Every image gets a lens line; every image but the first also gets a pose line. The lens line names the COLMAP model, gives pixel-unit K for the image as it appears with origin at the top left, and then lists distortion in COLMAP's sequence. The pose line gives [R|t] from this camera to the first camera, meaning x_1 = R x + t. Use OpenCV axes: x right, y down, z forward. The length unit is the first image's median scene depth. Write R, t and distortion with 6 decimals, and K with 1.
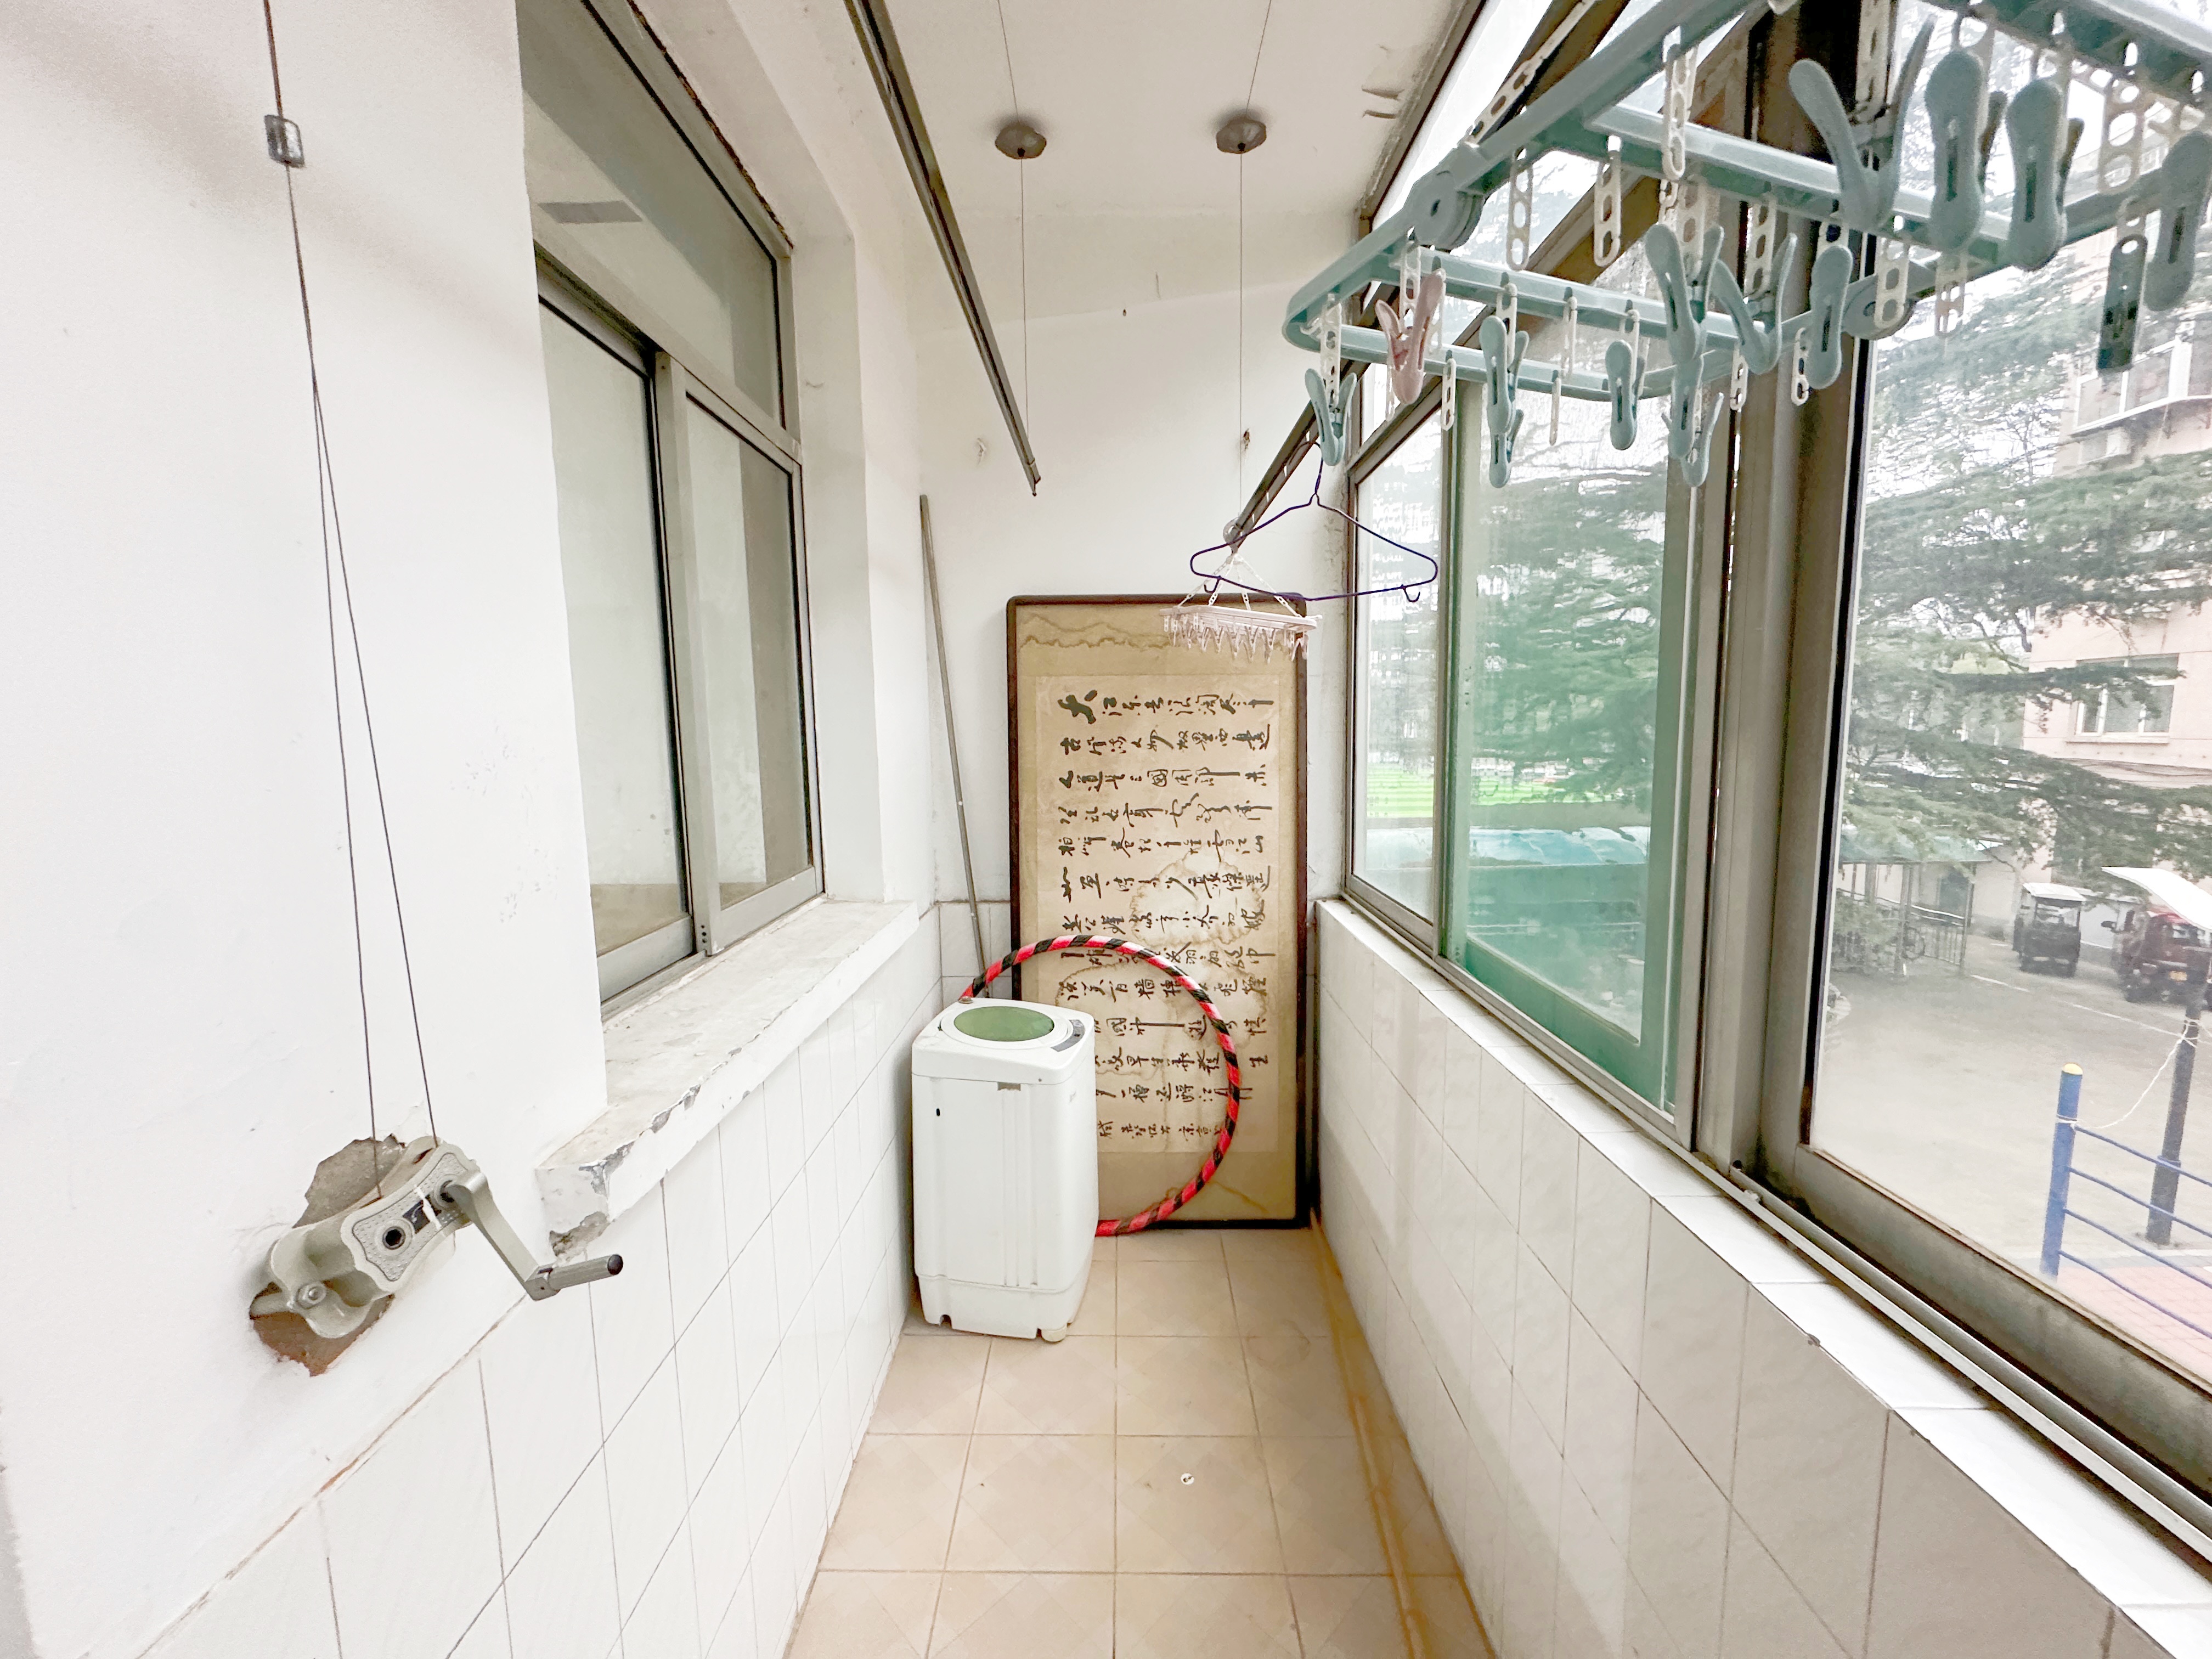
lens RADIAL K [[882.4, 0, 1104.5], [0, 882.4, 827.8], [0, 0, 1]] dist [0.000888, 0.000220]
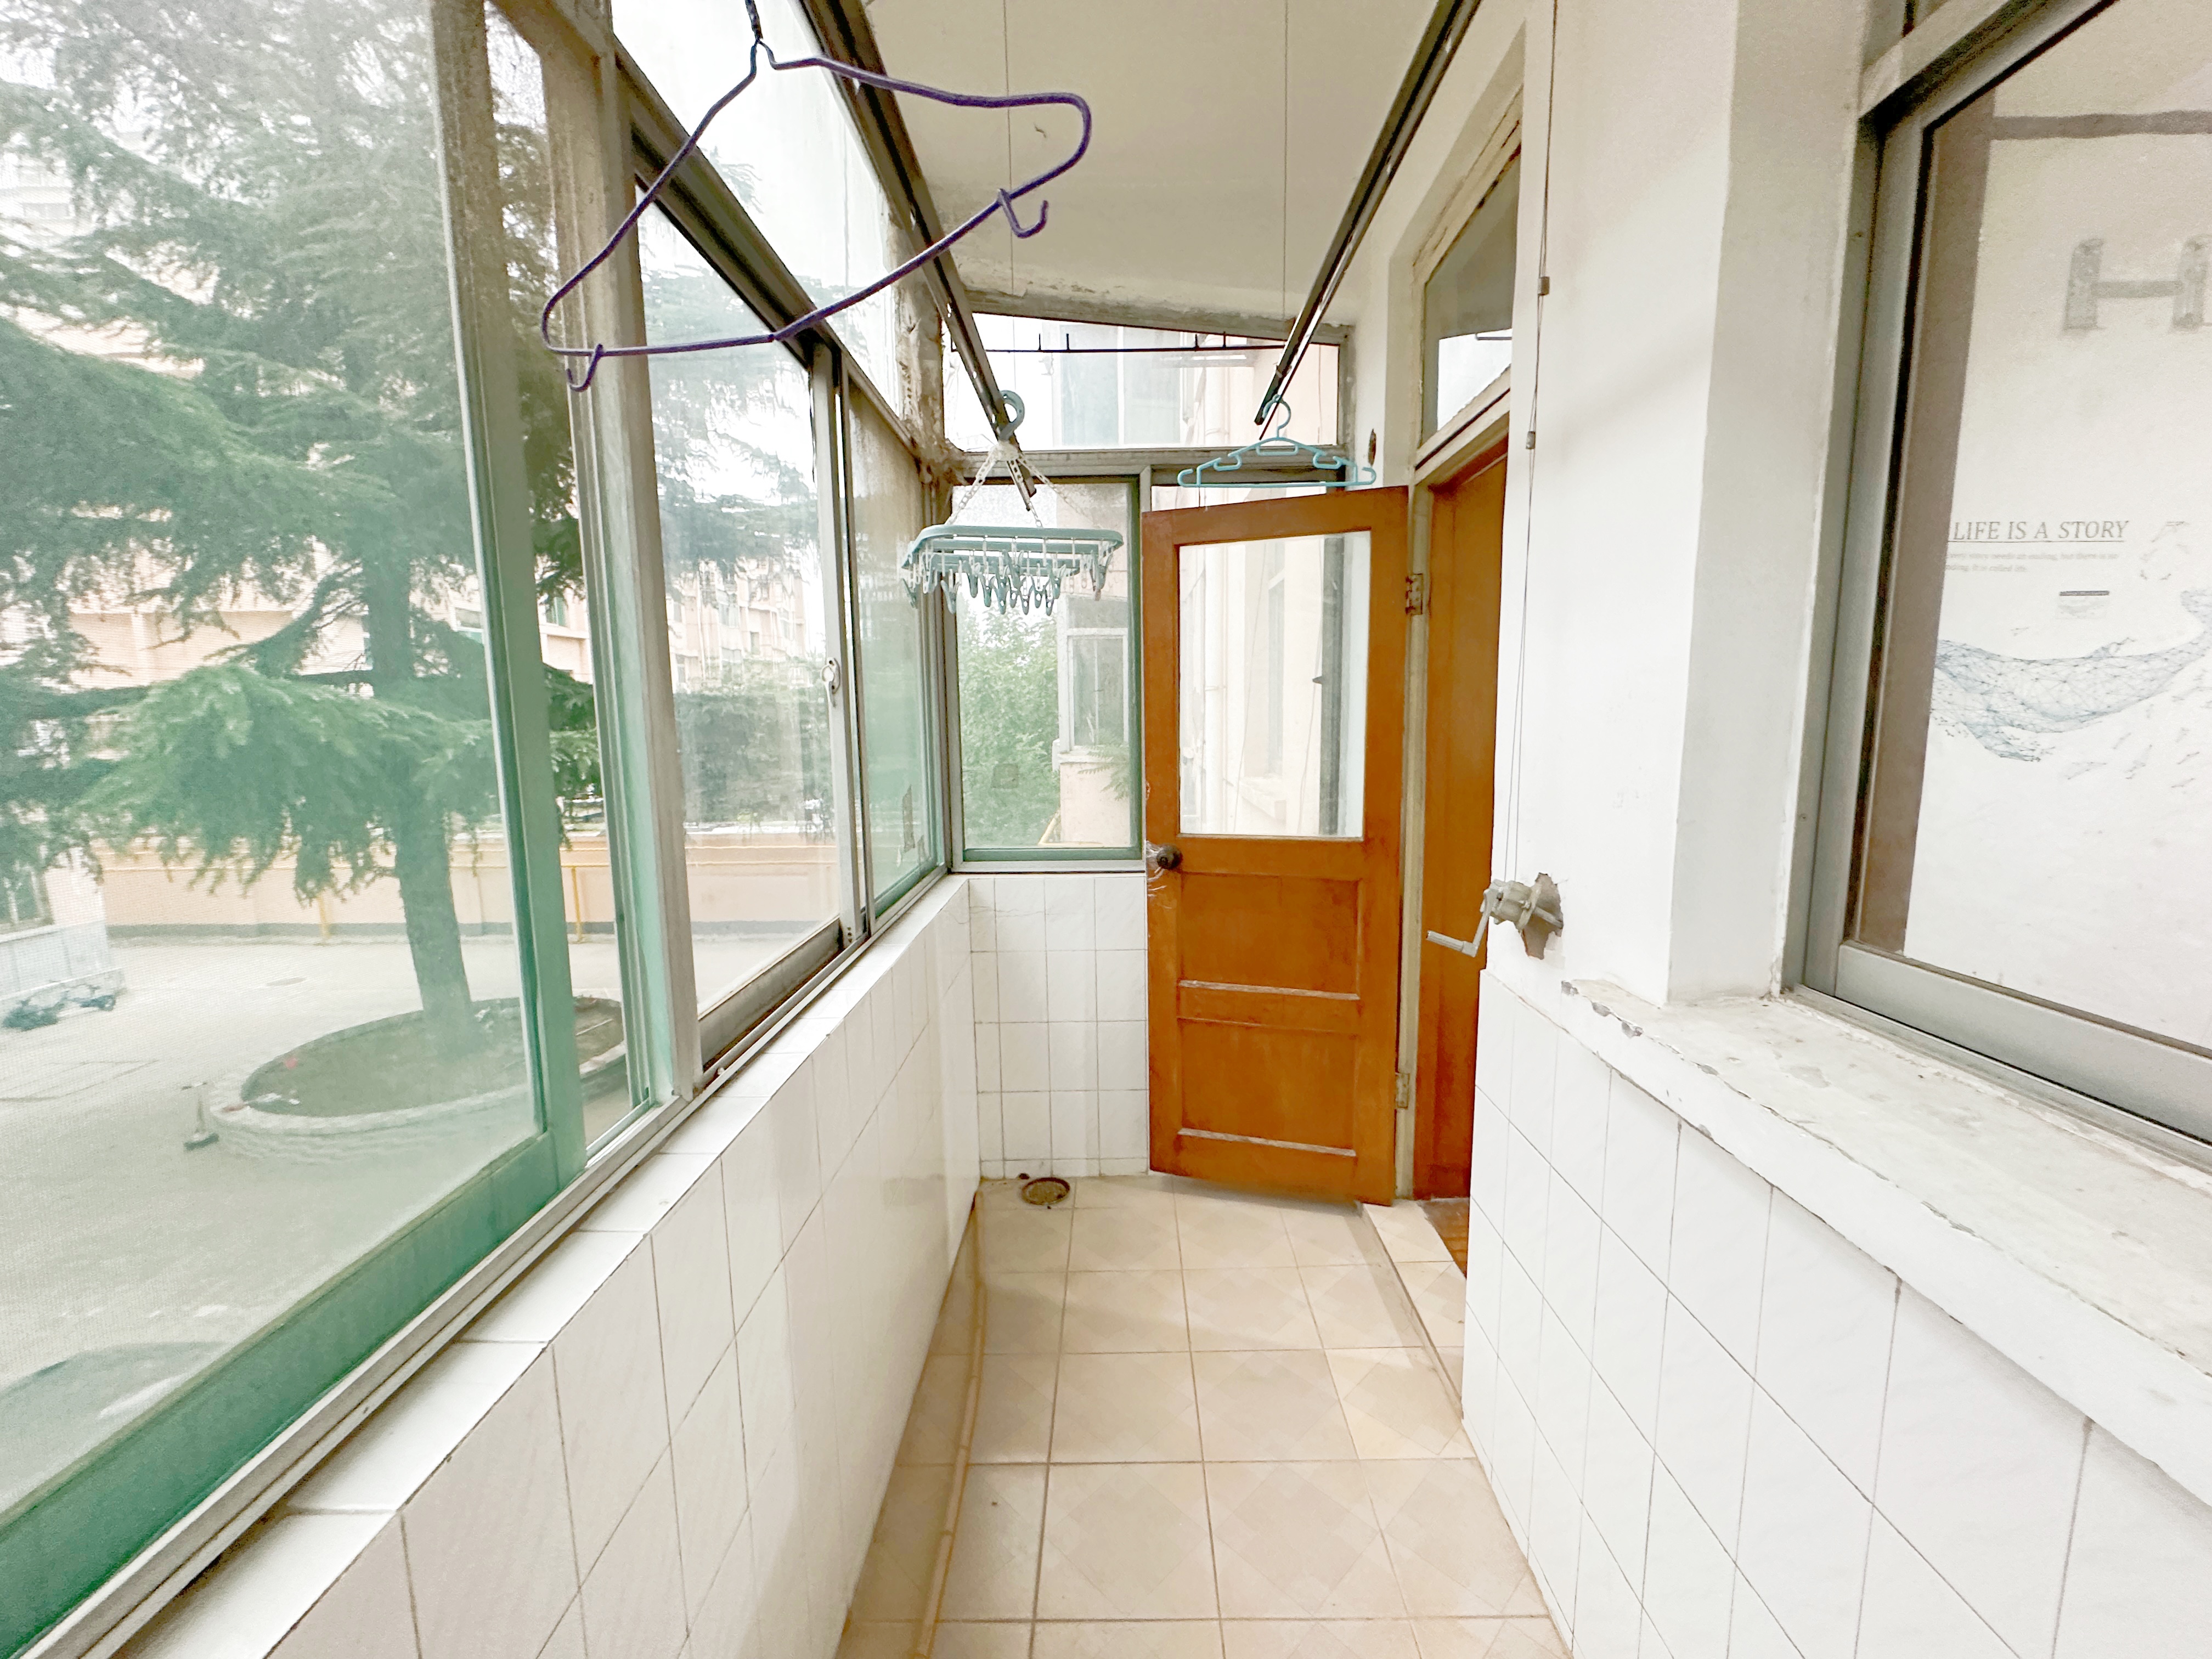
lens RADIAL K [[882.4, 0, 1110.9], [0, 882.4, 832.6], [0, 0, 1]] dist [0.000888, 0.000220]
pose [[-0.999445, 0.033046, 0.004114, 0.127485], [0.033048, 0.969062, 0.244596, -0.187702], [0.004096, 0.244597, -0.969616, 1.875617]]
